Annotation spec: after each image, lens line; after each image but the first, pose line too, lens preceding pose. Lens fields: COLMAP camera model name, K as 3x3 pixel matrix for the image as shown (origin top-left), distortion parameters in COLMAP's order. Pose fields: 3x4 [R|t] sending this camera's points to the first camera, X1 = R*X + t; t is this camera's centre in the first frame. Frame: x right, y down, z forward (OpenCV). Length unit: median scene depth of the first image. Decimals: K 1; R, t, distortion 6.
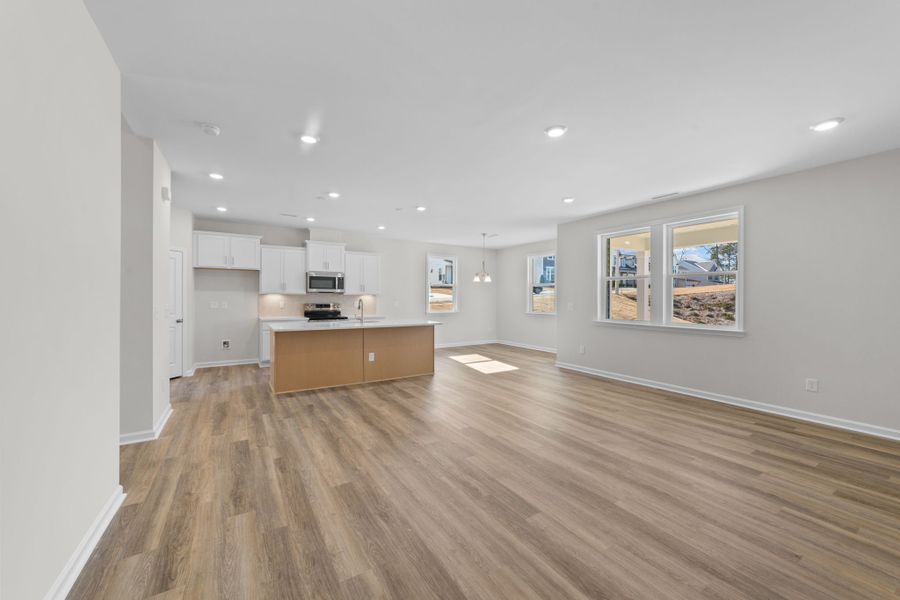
lens RADIAL K [[365.3, 0, 450.1], [0, 365.3, 295.7], [0, 0, 1]] dist [0.007884, 0.000202]
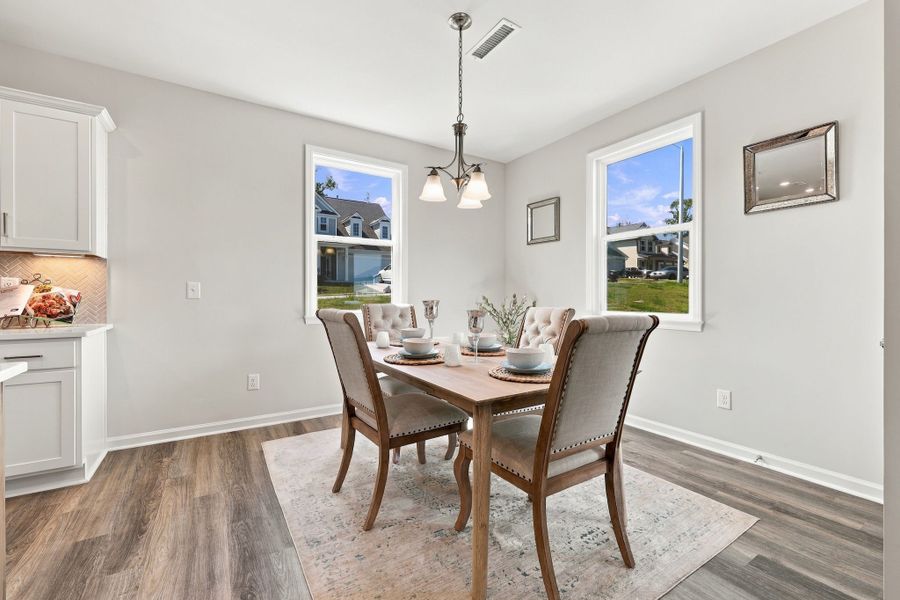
lens RADIAL K [[383.5, 0, 450.0], [0, 383.5, 300.0], [0, 0, 1]] dist [-0.000315, -0.000034]
pose [[0.999833, -0.001230, 0.018248, 0.079644], [0.000946, 0.999878, 0.015596, 0.028567], [-0.018265, -0.015576, 0.999712, 0.721467]]
